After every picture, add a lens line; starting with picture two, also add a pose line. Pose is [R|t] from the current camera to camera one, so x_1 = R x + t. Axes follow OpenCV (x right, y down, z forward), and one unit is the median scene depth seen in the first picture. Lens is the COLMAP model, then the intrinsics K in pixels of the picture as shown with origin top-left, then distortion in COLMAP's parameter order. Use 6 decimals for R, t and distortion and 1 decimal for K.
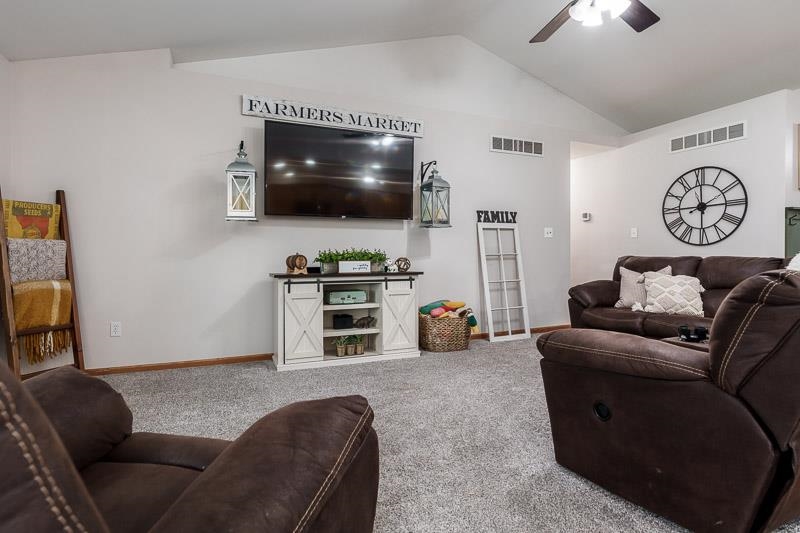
lens RADIAL K [[421.7, 0, 398.0], [0, 421.7, 257.2], [0, 0, 1]] dist [0.002146, 0.001249]
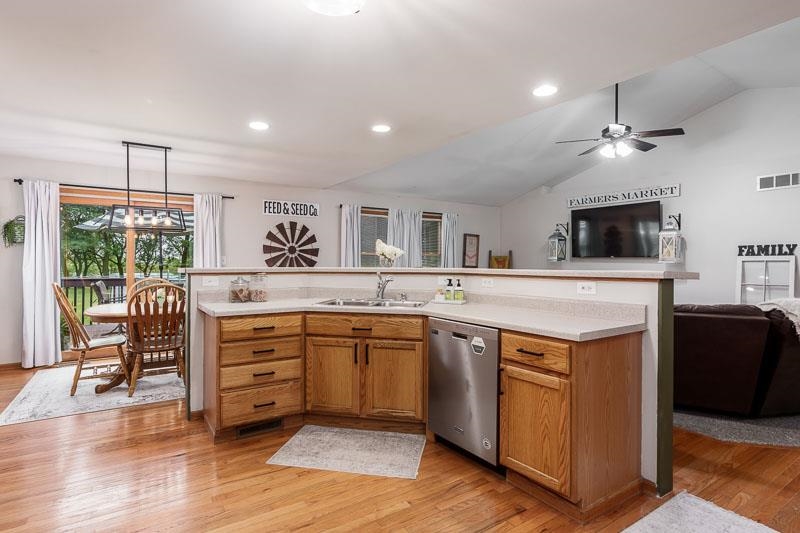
lens RADIAL K [[417.3, 0, 394.2], [0, 417.3, 257.7], [0, 0, 1]] dist [-0.000753, 0.000924]
pose [[0.176331, -0.005113, -0.984318, 1.260024], [-0.012184, 0.999899, -0.007376, -0.063058], [0.984256, 0.013293, 0.176251, -0.152470]]
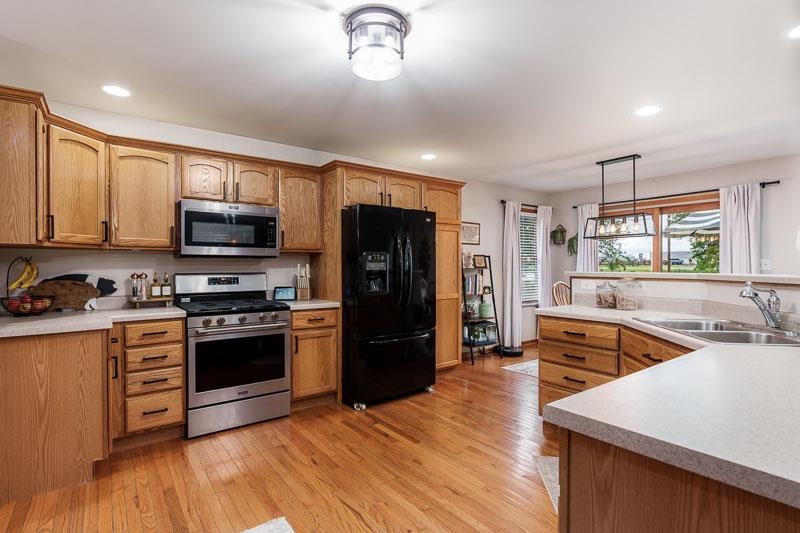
lens RADIAL K [[402.7, 0, 400.1], [0, 402.7, 269.2], [0, 0, 1]] dist [-0.001734, 0.000327]
pose [[-0.970783, 0.005518, -0.239897, 0.986288], [0.001483, 0.999854, 0.017000, -0.064848], [0.239956, 0.016148, -0.970650, 0.304304]]
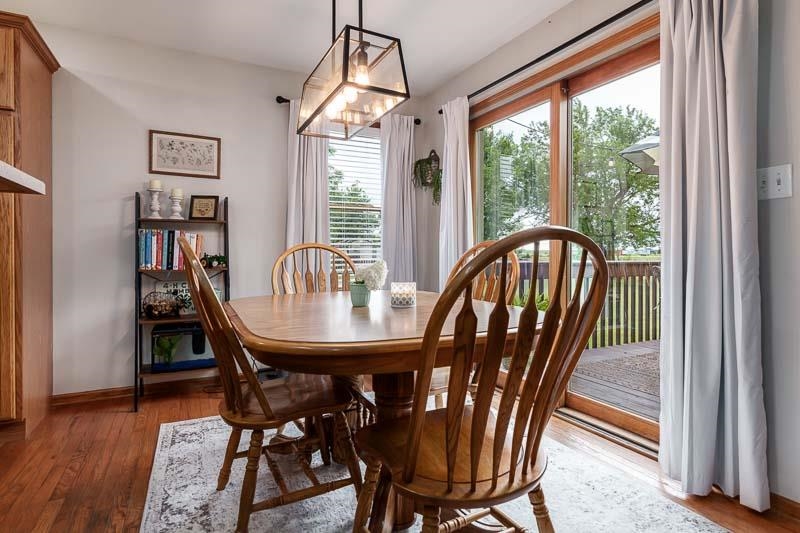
lens RADIAL K [[427.7, 0, 401.5], [0, 427.7, 257.9], [0, 0, 1]] dist [0.001742, 0.000697]
pose [[-0.997514, 0.001372, -0.070450, 0.185650], [0.000152, 0.999850, 0.017320, 0.001358], [0.070463, 0.017266, -0.997365, -0.128217]]
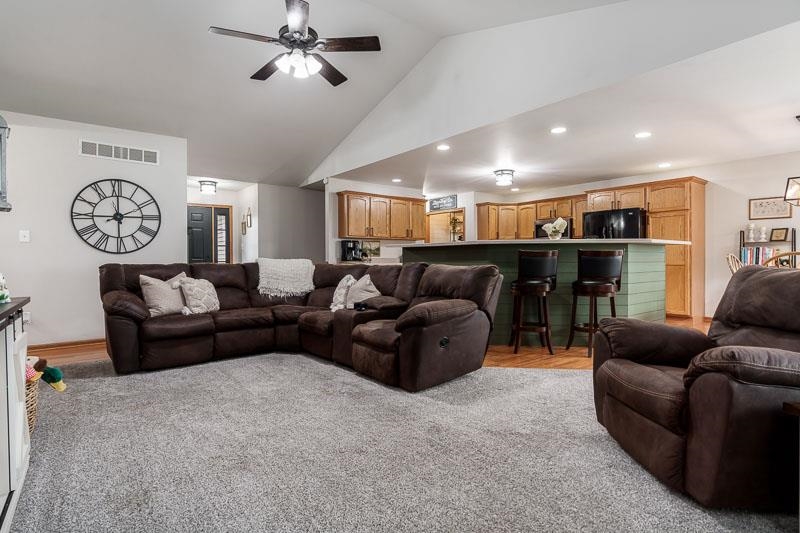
lens RADIAL K [[417.3, 0, 394.2], [0, 417.3, 257.7], [0, 0, 1]] dist [-0.000753, 0.000924]
pose [[-0.253539, 0.006870, 0.967301, -0.499278], [0.012444, 0.999915, -0.003840, -0.005503], [-0.967245, 0.011063, -0.253603, 0.652961]]
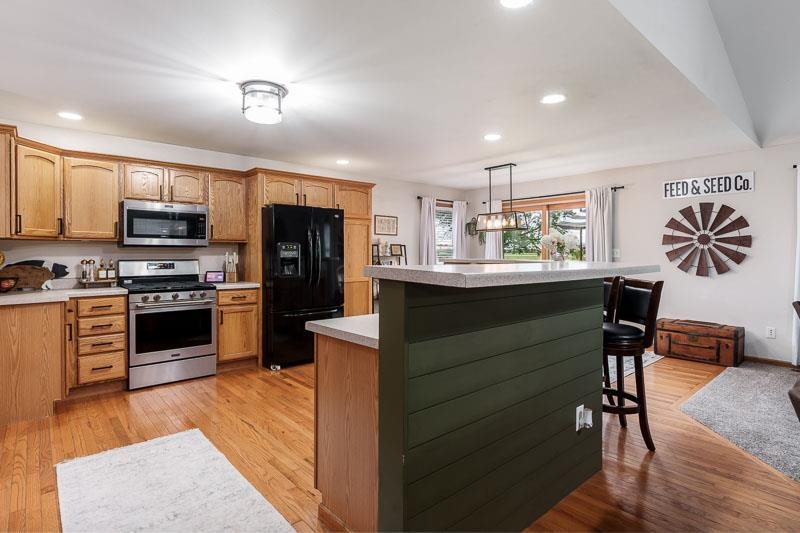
lens RADIAL K [[421.7, 0, 398.0], [0, 421.7, 257.2], [0, 0, 1]] dist [0.002146, 0.001249]
pose [[-0.950240, 0.005210, -0.311474, 0.910435], [-0.000268, 0.999846, 0.017544, -0.067870], [0.311518, 0.016755, -0.950093, 0.580598]]
